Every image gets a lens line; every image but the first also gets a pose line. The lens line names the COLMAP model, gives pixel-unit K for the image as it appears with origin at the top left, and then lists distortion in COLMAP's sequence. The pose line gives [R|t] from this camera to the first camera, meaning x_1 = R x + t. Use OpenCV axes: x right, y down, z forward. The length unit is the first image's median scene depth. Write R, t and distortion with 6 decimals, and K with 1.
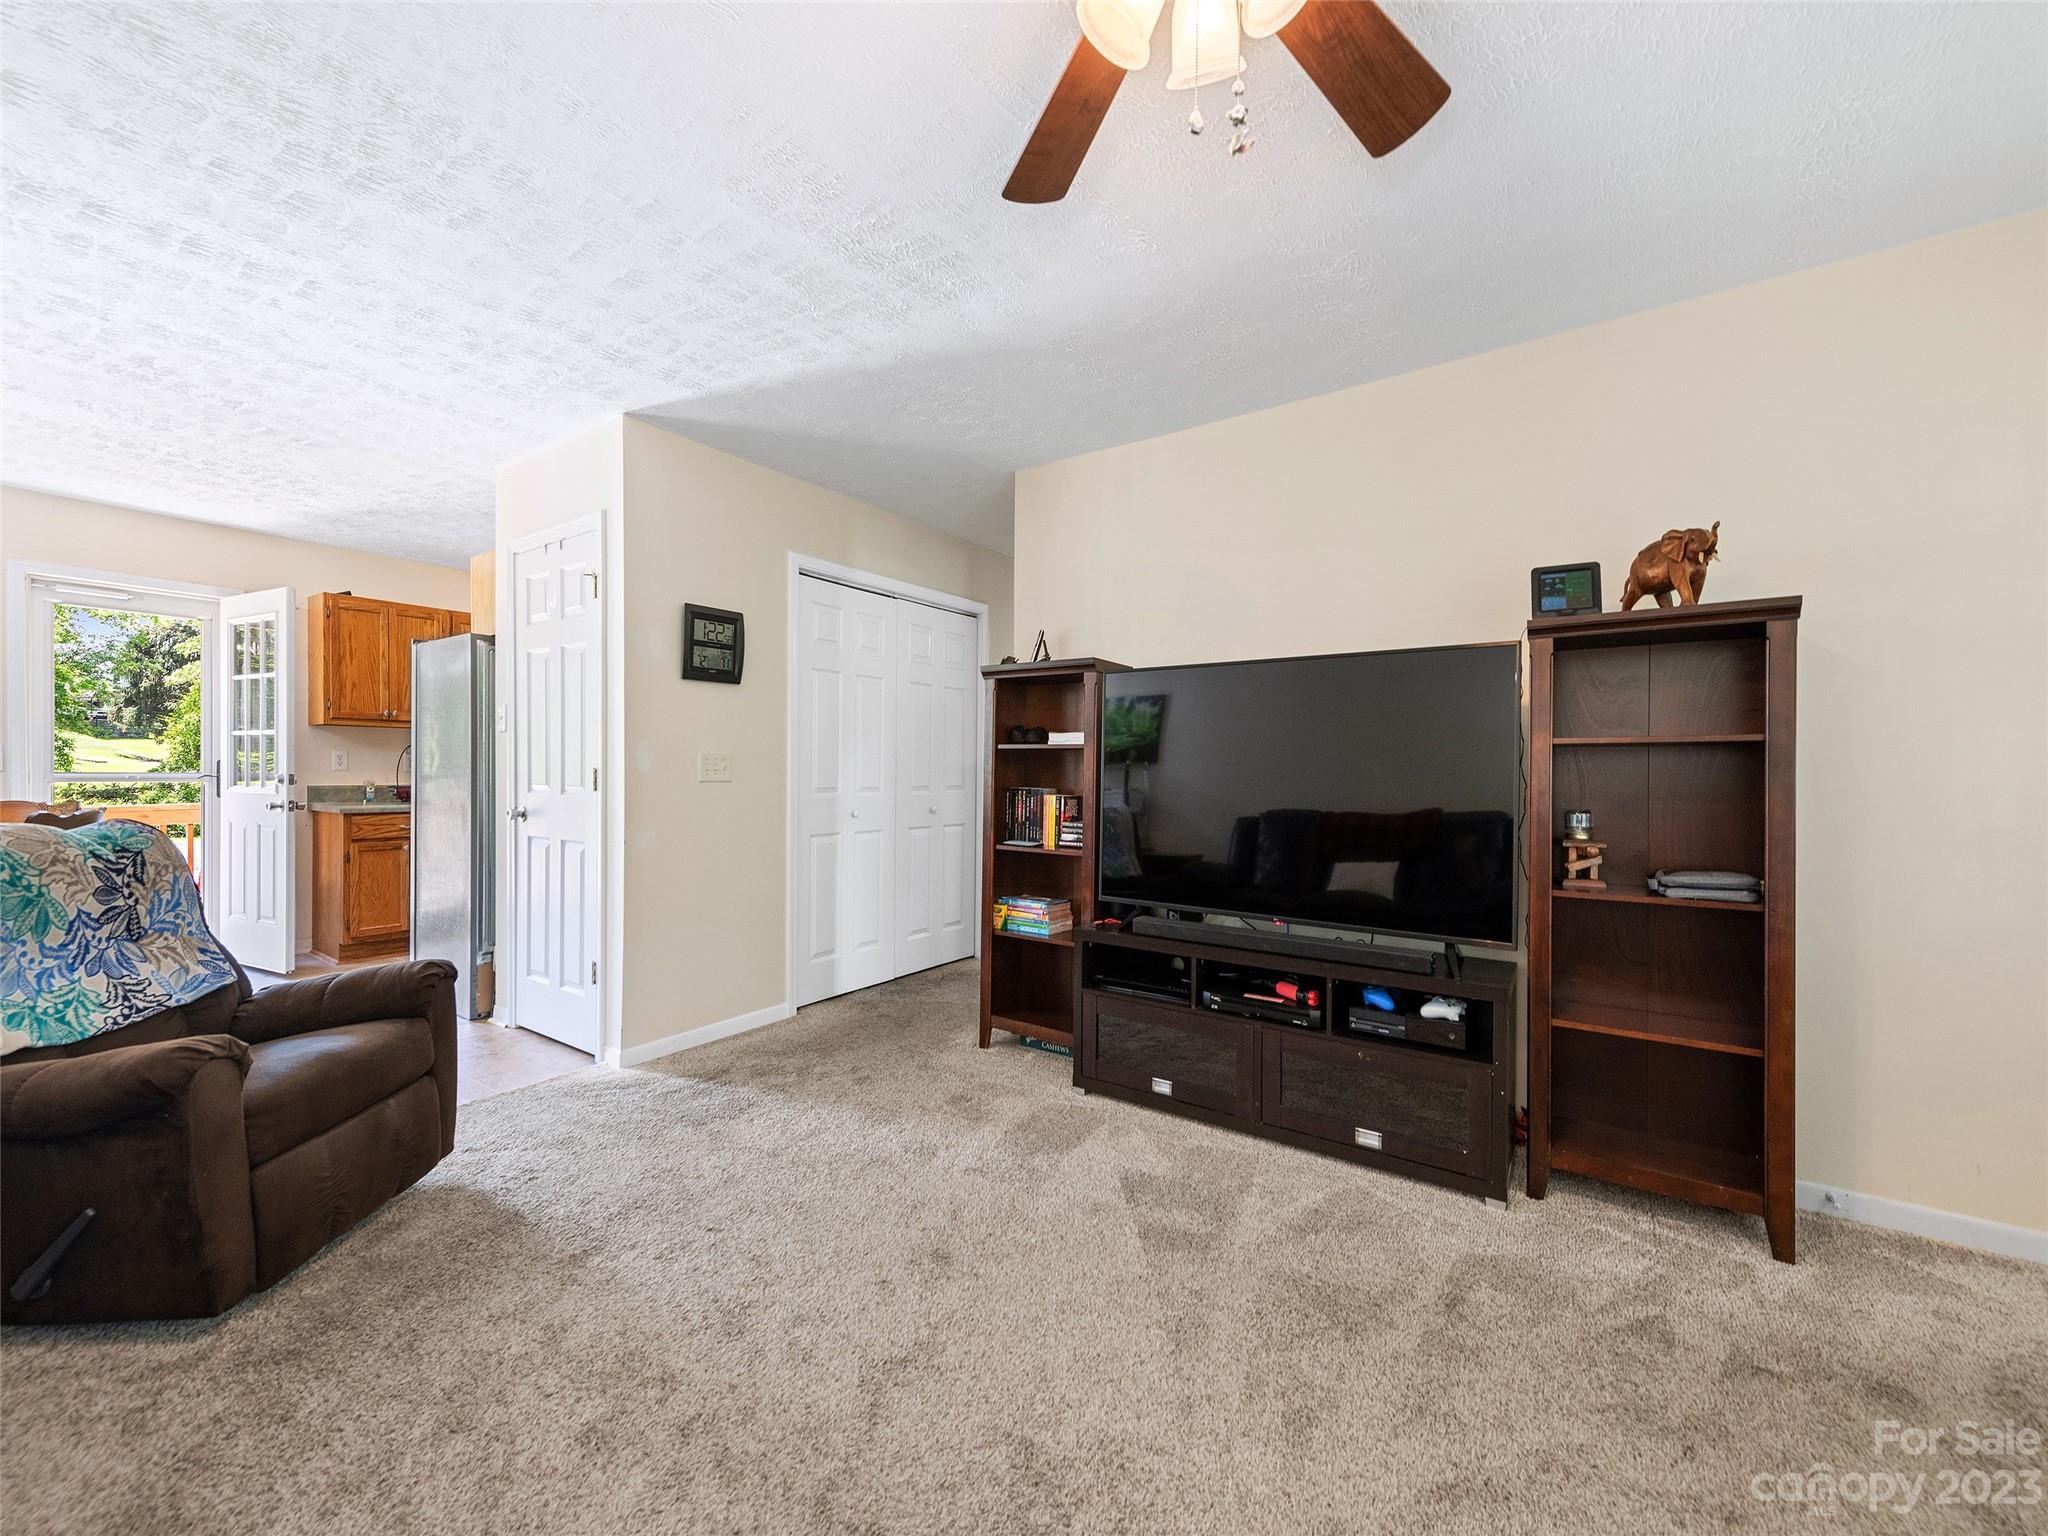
lens RADIAL K [[803.9, 0, 1016.9], [0, 803.9, 765.4], [0, 0, 1]] dist [-0.001513, -0.000909]
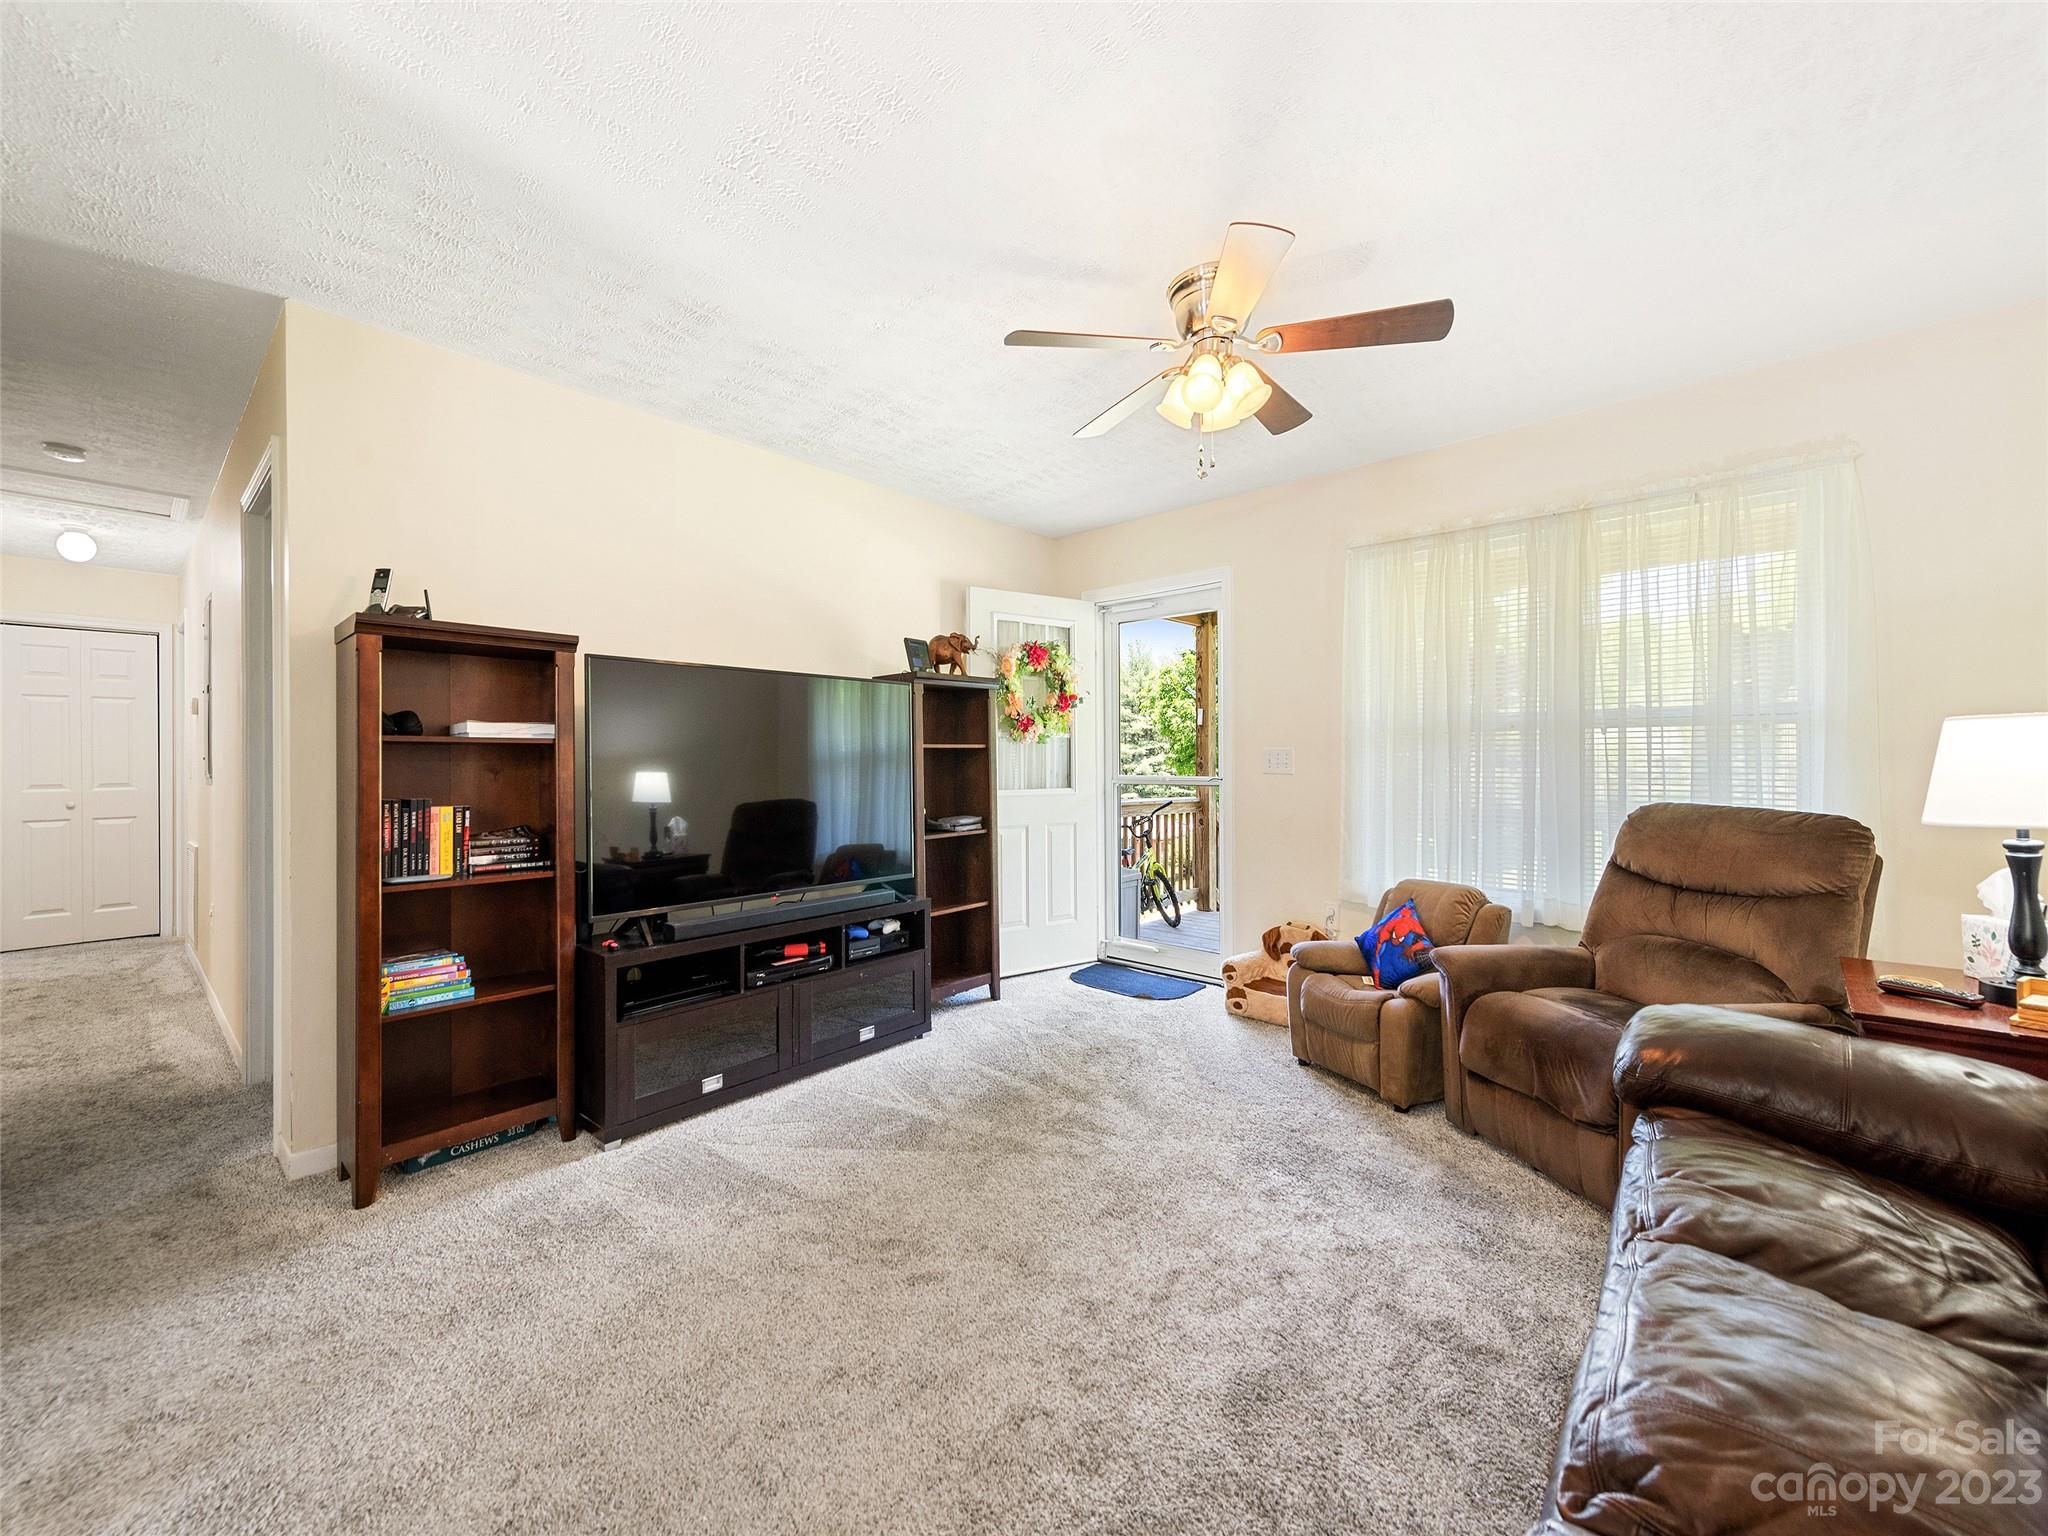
lens RADIAL K [[803.9, 0, 1006.6], [0, 803.9, 751.9], [0, 0, 1]] dist [-0.001513, -0.000909]
pose [[0.104387, 0.011082, 0.994475, -0.650935], [0.005589, 0.999916, -0.011730, -0.001183], [-0.994521, 0.006783, 0.104316, 0.436135]]
